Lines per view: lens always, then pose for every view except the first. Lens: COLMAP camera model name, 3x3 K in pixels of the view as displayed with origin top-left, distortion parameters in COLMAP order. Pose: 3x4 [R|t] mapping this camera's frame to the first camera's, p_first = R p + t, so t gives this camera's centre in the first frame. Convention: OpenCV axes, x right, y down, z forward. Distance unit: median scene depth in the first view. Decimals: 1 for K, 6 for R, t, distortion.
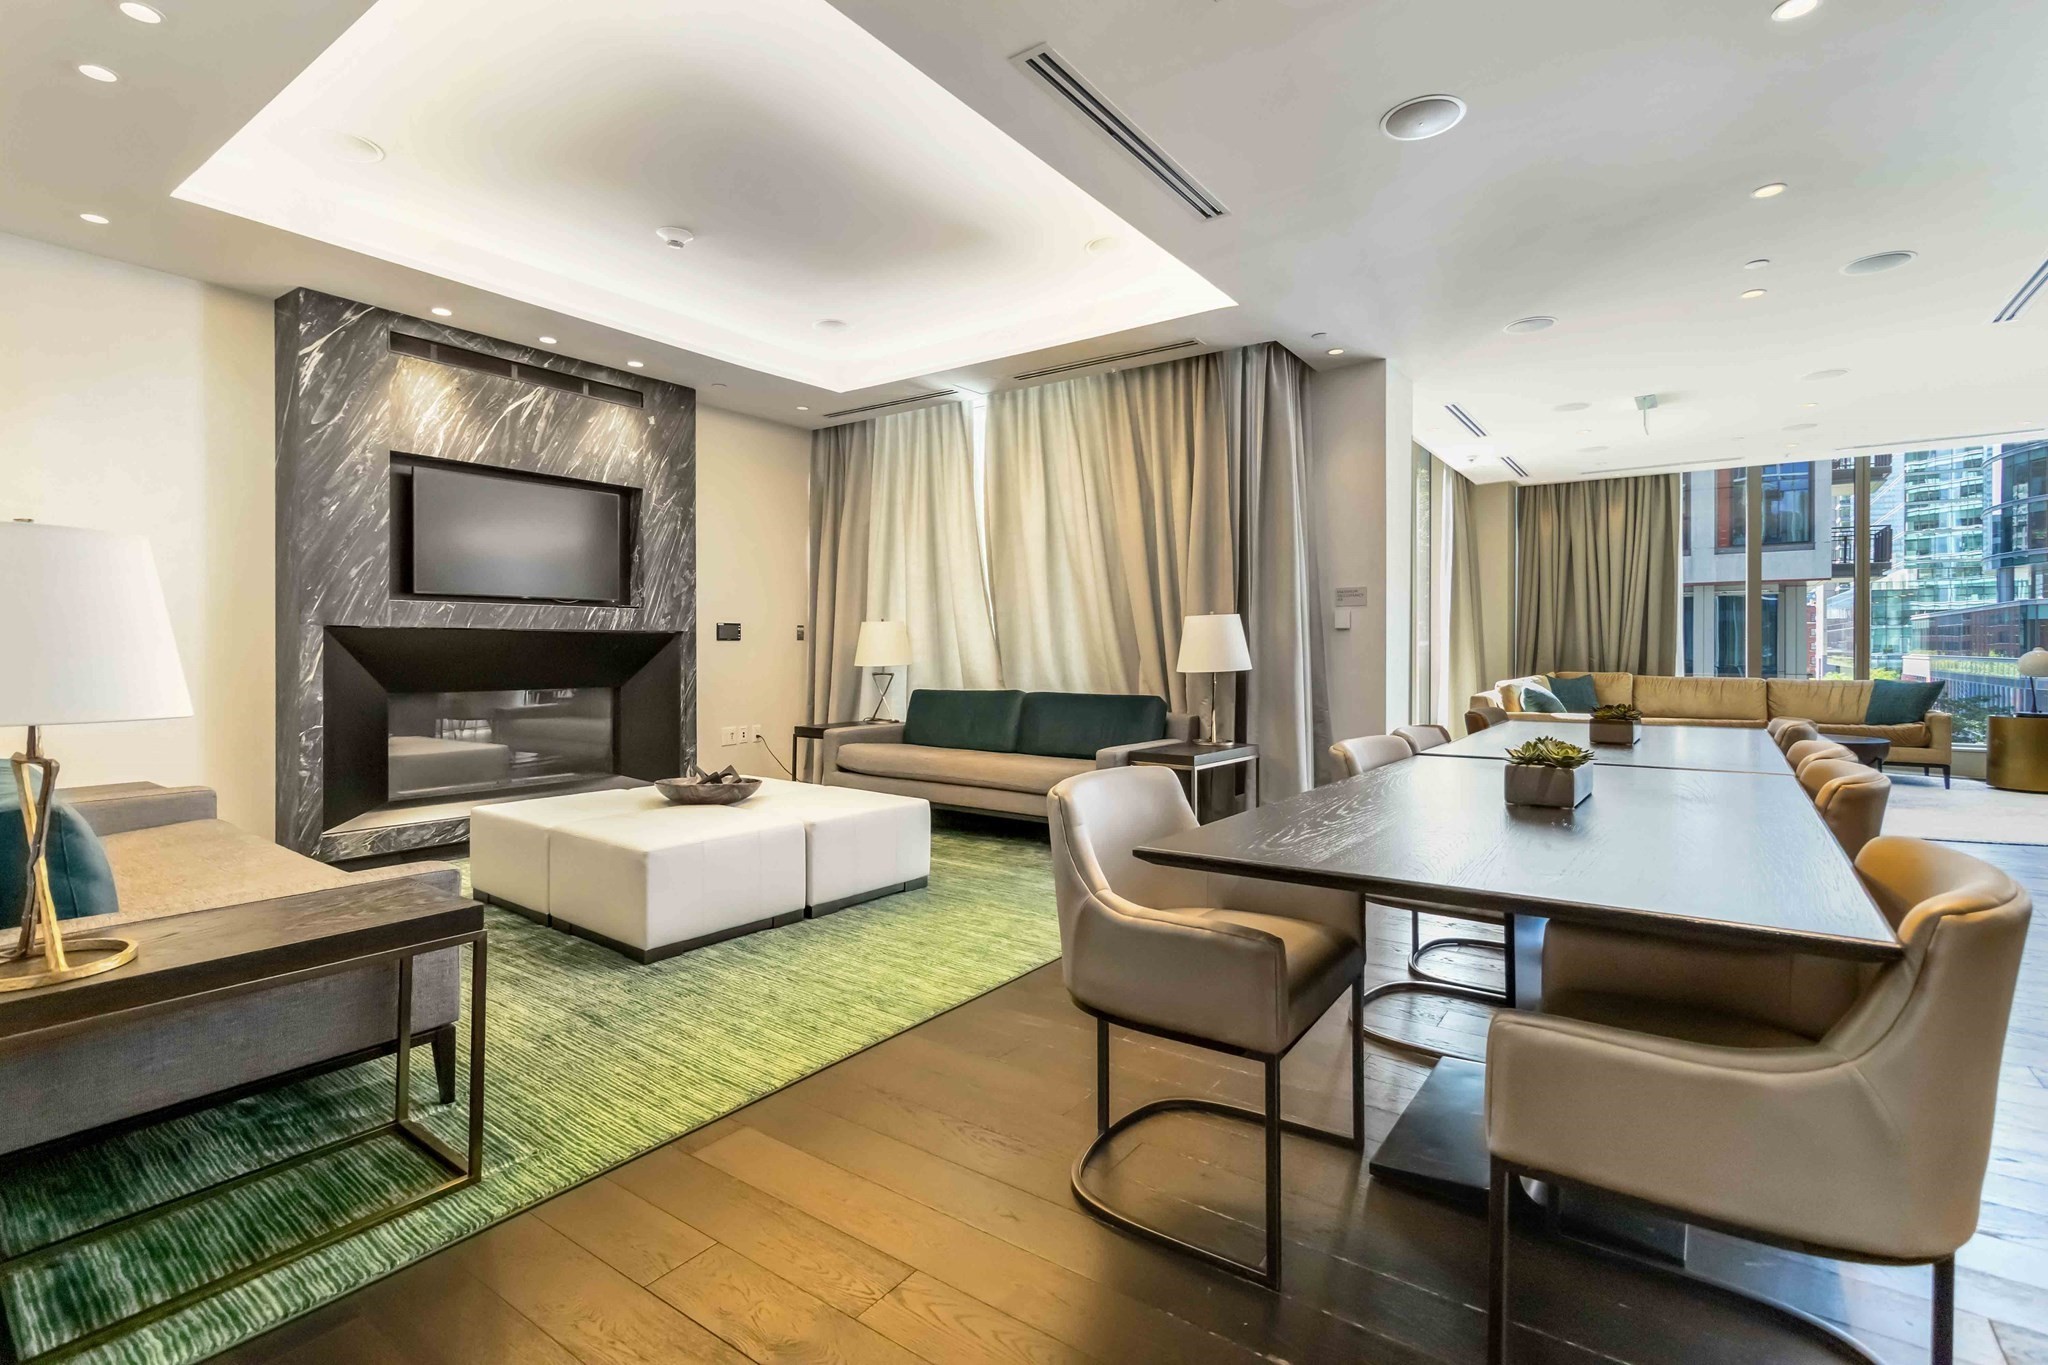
lens RADIAL K [[946.4, 0, 1028.2], [0, 946.4, 665.4], [0, 0, 1]] dist [0.001798, 0.000364]
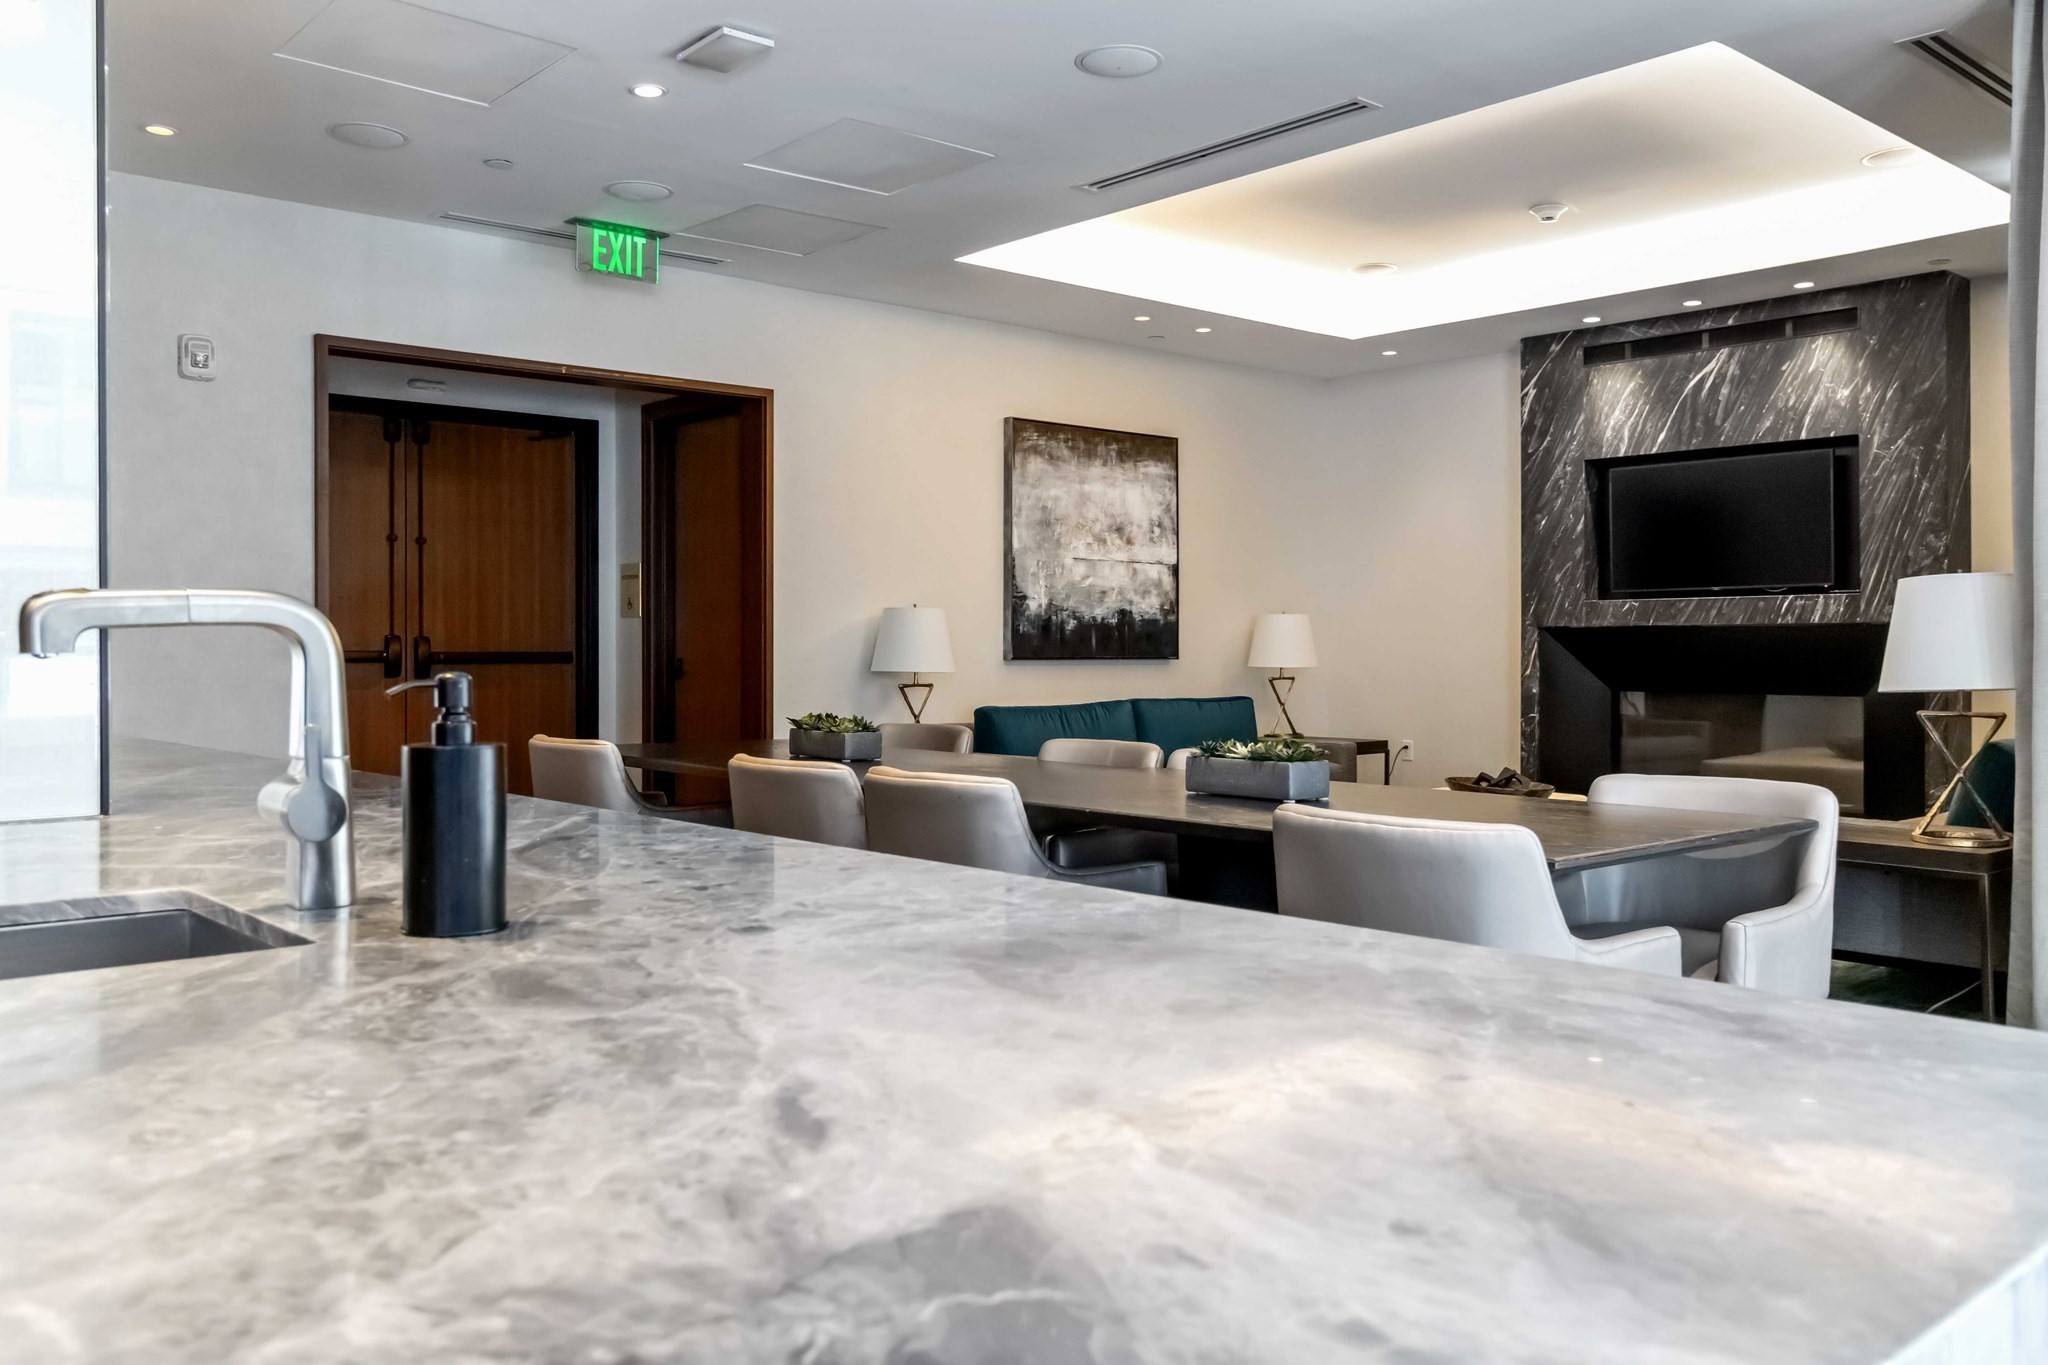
lens RADIAL K [[1630.2, 0, 1024.9], [0, 1630.2, 672.8], [0, 0, 1]] dist [-0.006357, -0.000604]
pose [[-0.223804, 0.011060, -0.974571, 1.161772], [-0.018942, 0.999697, 0.015695, -0.005150], [0.974450, 0.021973, -0.223527, 0.747577]]
